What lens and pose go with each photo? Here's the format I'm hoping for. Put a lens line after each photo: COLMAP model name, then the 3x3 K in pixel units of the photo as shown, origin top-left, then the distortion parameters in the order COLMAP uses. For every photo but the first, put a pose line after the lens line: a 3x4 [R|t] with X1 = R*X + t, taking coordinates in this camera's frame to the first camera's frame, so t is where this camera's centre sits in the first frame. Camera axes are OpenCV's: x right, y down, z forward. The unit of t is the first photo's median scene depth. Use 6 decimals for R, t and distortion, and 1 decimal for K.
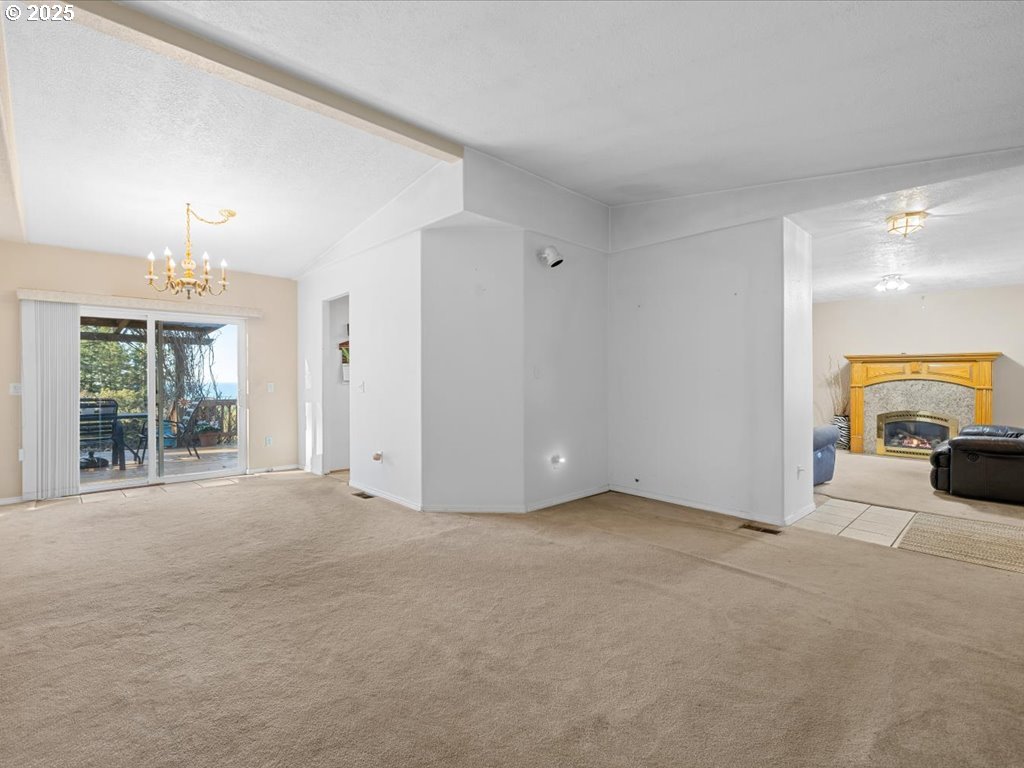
lens RADIAL K [[486.1, 0, 512.7], [0, 486.1, 374.8], [0, 0, 1]] dist [-0.001635, 0.001032]
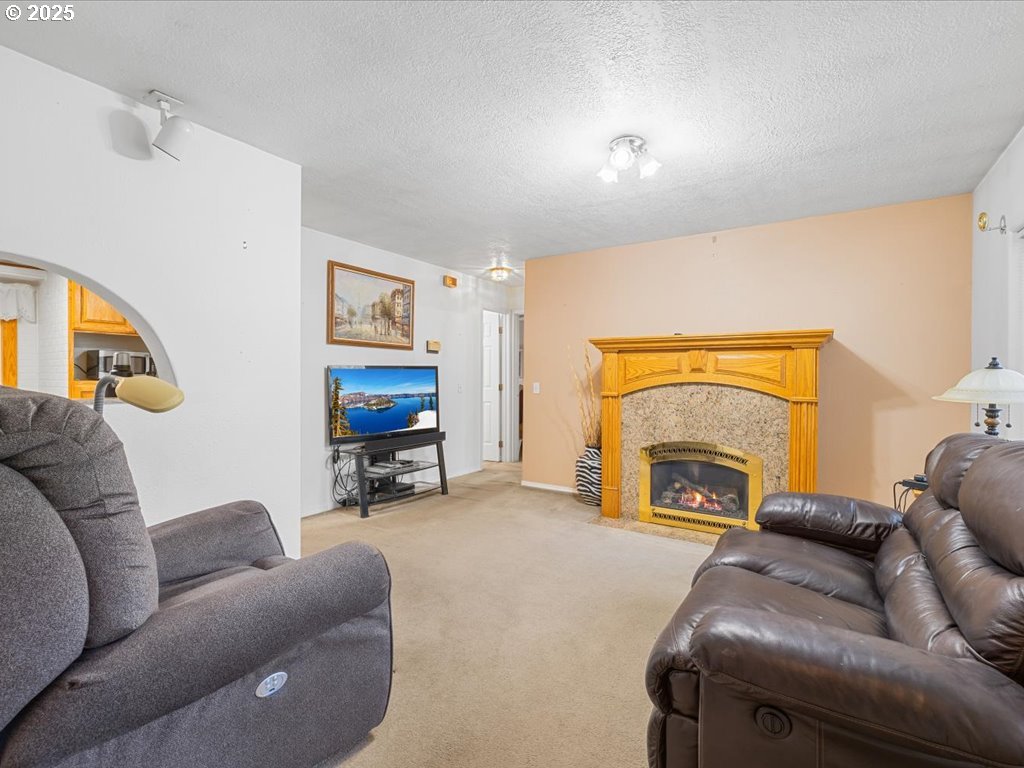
lens RADIAL K [[503.6, 0, 510.0], [0, 503.6, 379.2], [0, 0, 1]] dist [-0.000868, -0.000976]
pose [[0.969258, 0.002135, 0.246037, 0.490019], [-0.002965, 0.999991, 0.003004, 0.004050], [-0.246028, -0.003642, 0.969256, 0.510597]]
